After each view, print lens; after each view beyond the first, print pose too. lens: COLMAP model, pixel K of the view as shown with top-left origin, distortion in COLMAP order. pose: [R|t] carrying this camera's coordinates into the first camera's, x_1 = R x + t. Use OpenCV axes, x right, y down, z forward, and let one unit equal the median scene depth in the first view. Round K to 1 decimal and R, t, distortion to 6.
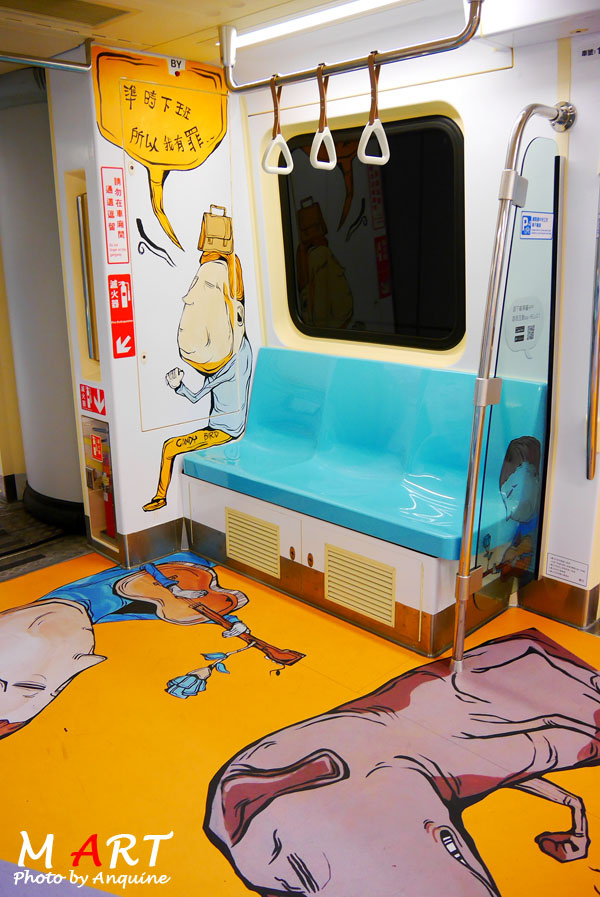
lens RADIAL K [[751.2, 0, 300.4], [0, 751.2, 444.3], [0, 0, 1]] dist [-0.020884, -0.005704]
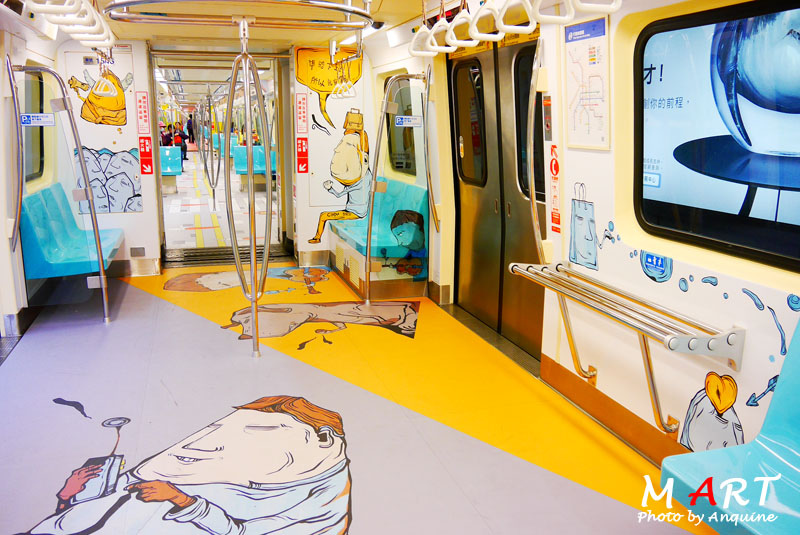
lens RADIAL K [[670.0, 0, 399.9], [0, 670.0, 268.4], [0, 0, 1]] dist [-0.020884, -0.005704]
pose [[0.881184, 0.120521, -0.457153, 1.033037], [-0.141796, 0.989819, -0.012369, 0.163691], [0.451008, 0.075722, 0.889302, -0.703918]]
